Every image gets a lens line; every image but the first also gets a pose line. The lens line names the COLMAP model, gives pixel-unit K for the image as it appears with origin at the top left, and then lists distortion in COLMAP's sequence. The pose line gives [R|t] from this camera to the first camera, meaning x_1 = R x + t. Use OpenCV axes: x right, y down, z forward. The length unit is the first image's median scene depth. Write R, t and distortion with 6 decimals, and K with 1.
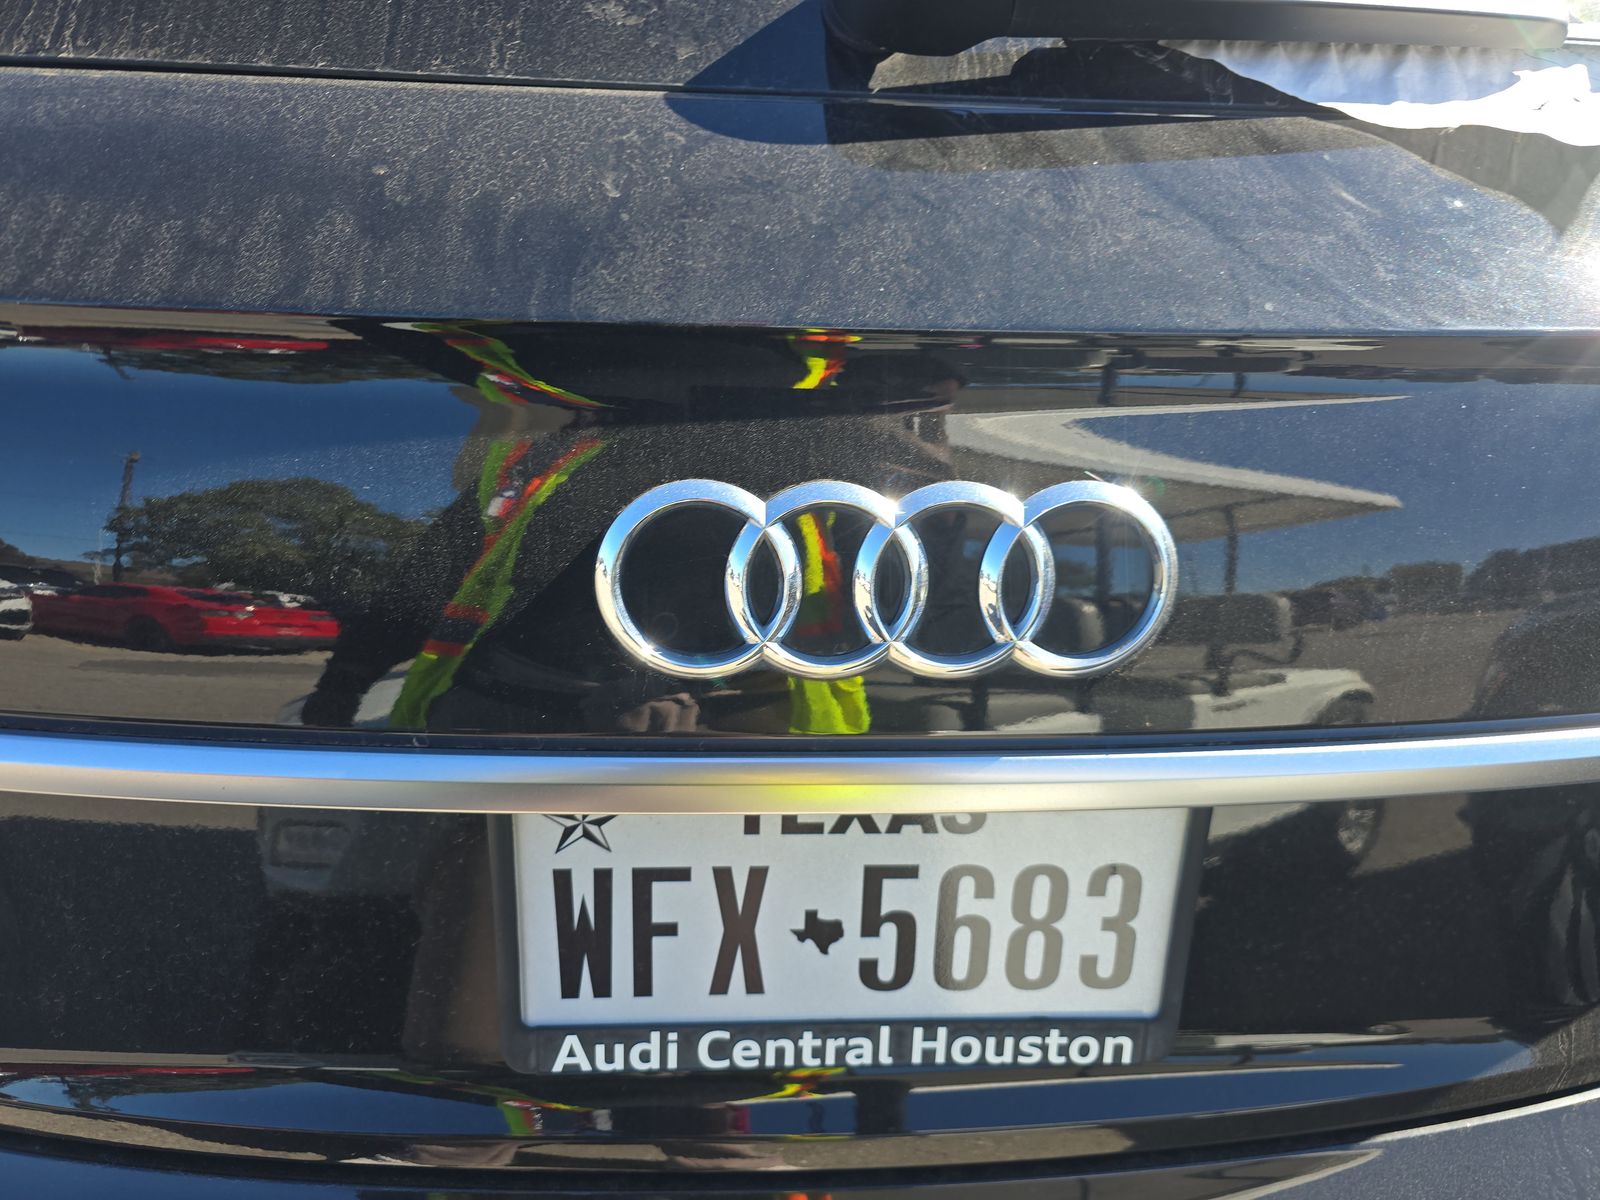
lens RADIAL K [[1053.9, 0, 800.0], [0, 1053.9, 600.0], [0, 0, 1]] dist [0.004967, 0.001522]
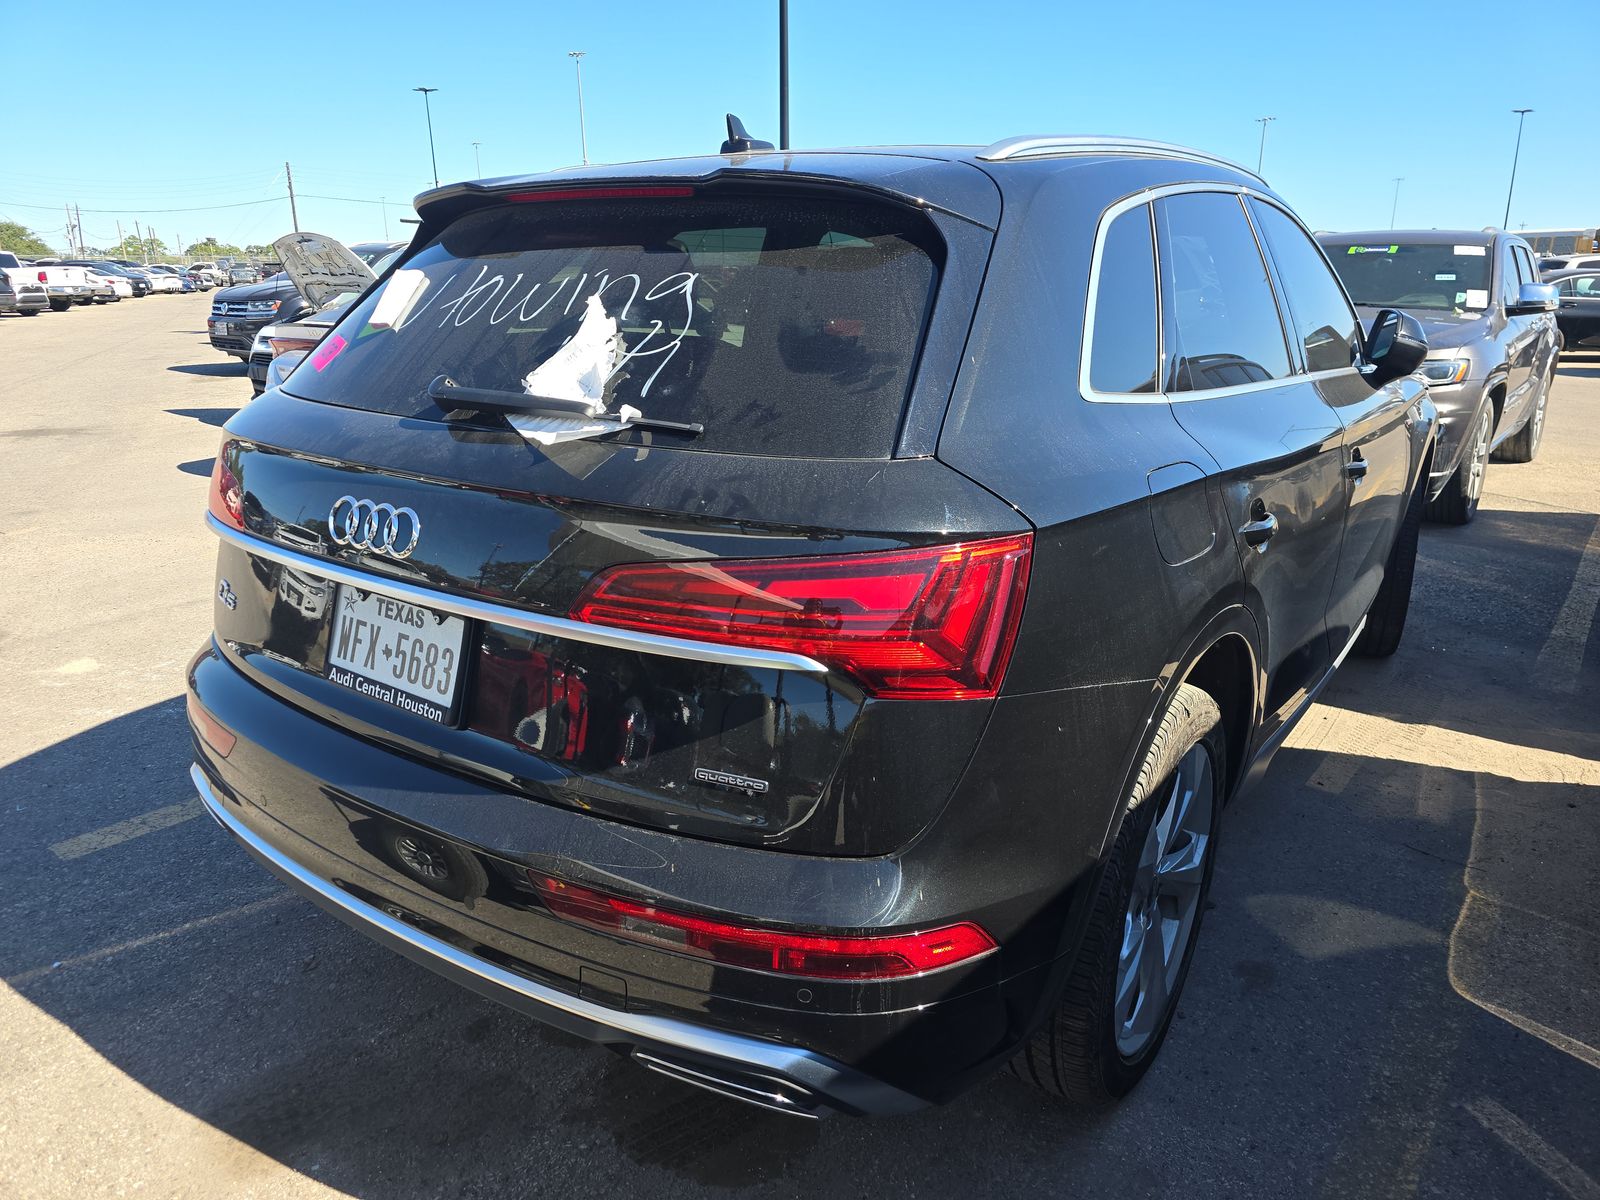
lens RADIAL K [[1053.9, 0, 797.1], [0, 1053.9, 601.7], [0, 0, 1]] dist [0.067129, -0.061880]
pose [[0.781793, 0.148192, -0.605673, 2.956770], [-0.319328, 0.929457, -0.184770, 0.369181], [0.535565, 0.337860, 0.773964, -0.913276]]
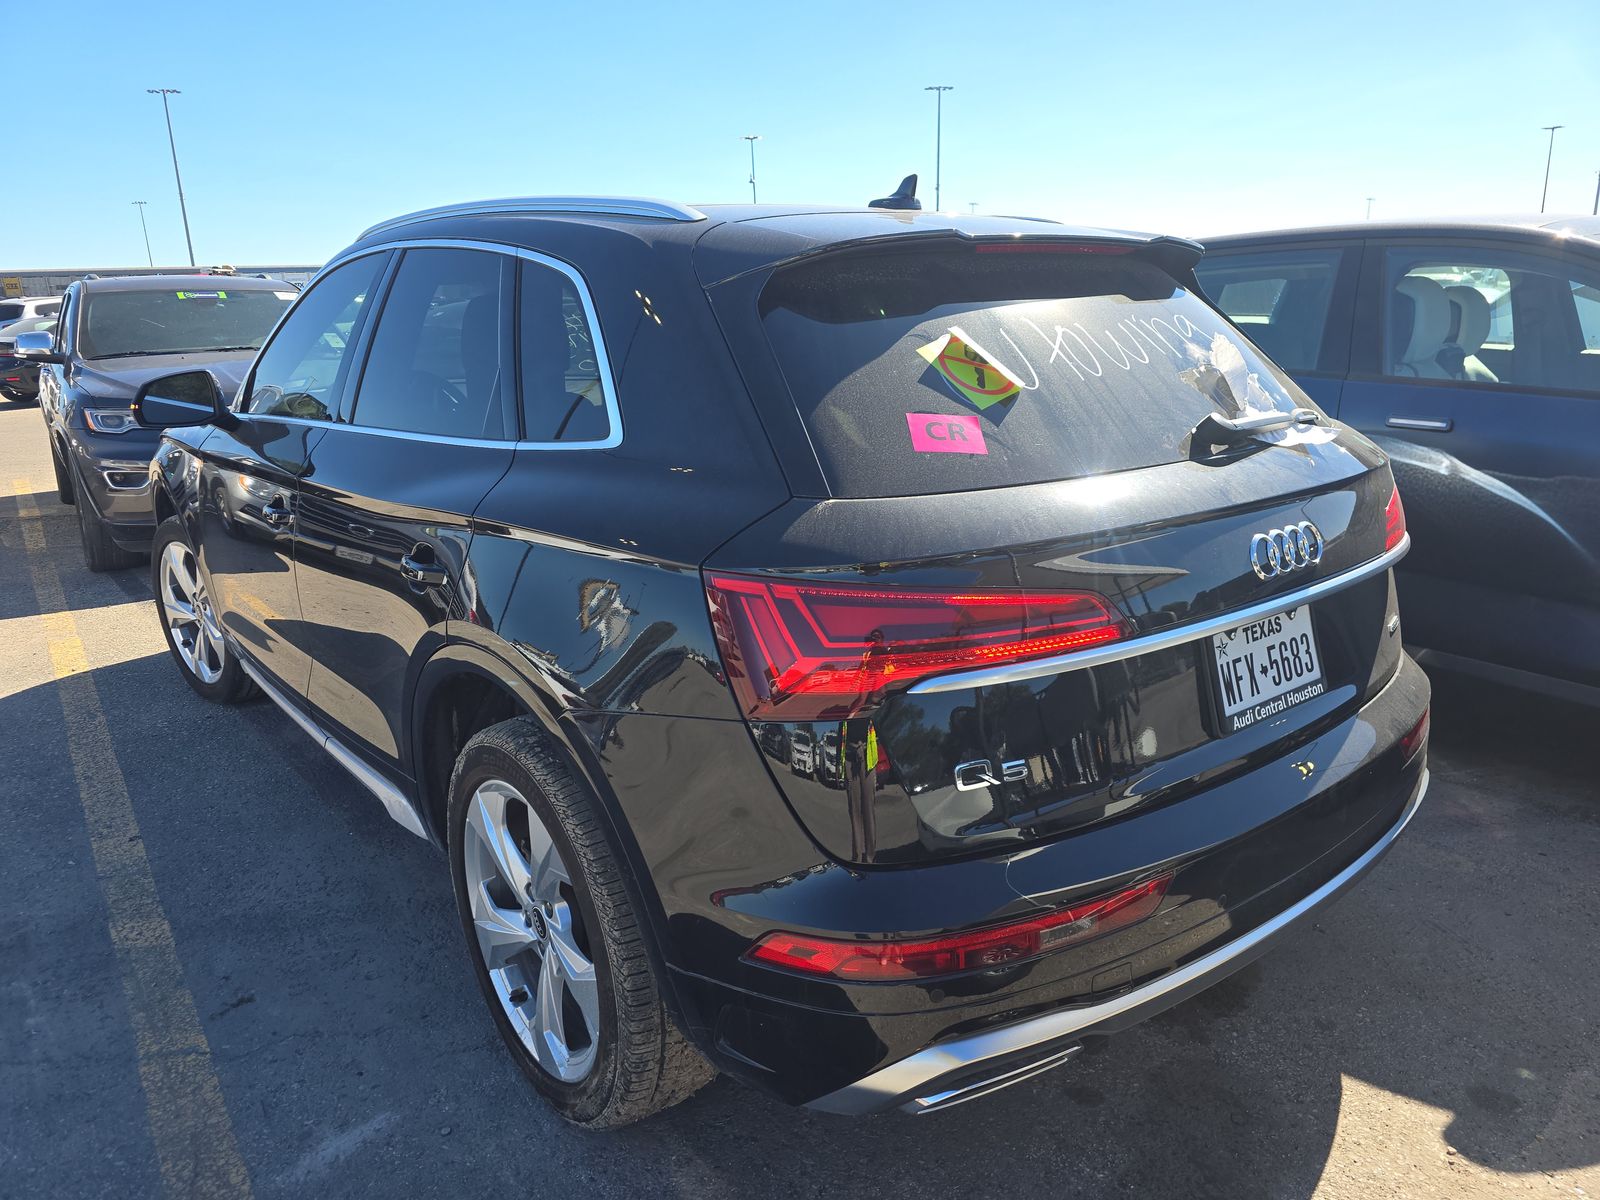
lens RADIAL K [[1056.8, 0, 800.0], [0, 1056.8, 600.0], [0, 0, 1]] dist [0.054172, -0.052975]
pose [[0.810427, -0.202561, 0.549707, -3.099421], [0.358626, 0.913501, -0.192103, 0.227080], [-0.463246, 0.352824, 0.812969, -1.231881]]
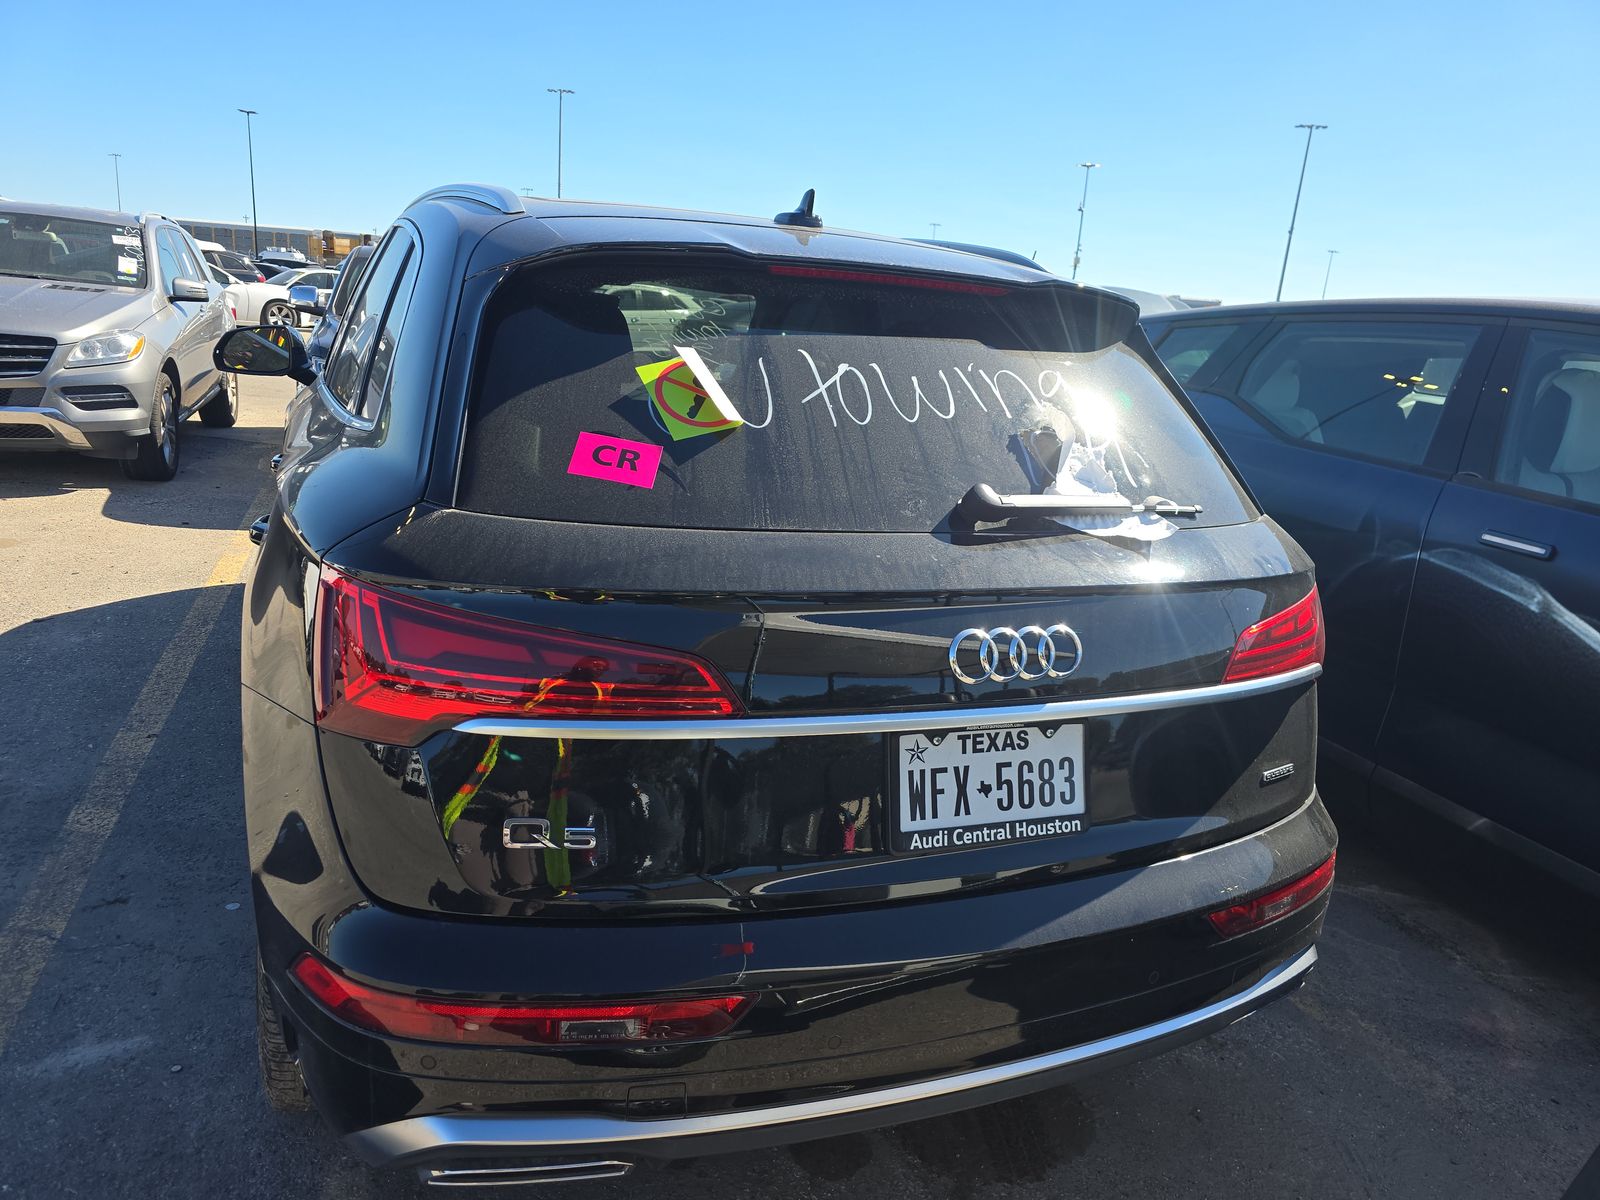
lens RADIAL K [[1053.9, 0, 797.1], [0, 1053.9, 601.7], [0, 0, 1]] dist [0.067129, -0.061880]
pose [[0.939102, -0.045091, 0.340669, -1.462015], [0.142713, 0.952995, -0.267270, 0.529114], [-0.312604, 0.299611, 0.901394, -1.672310]]
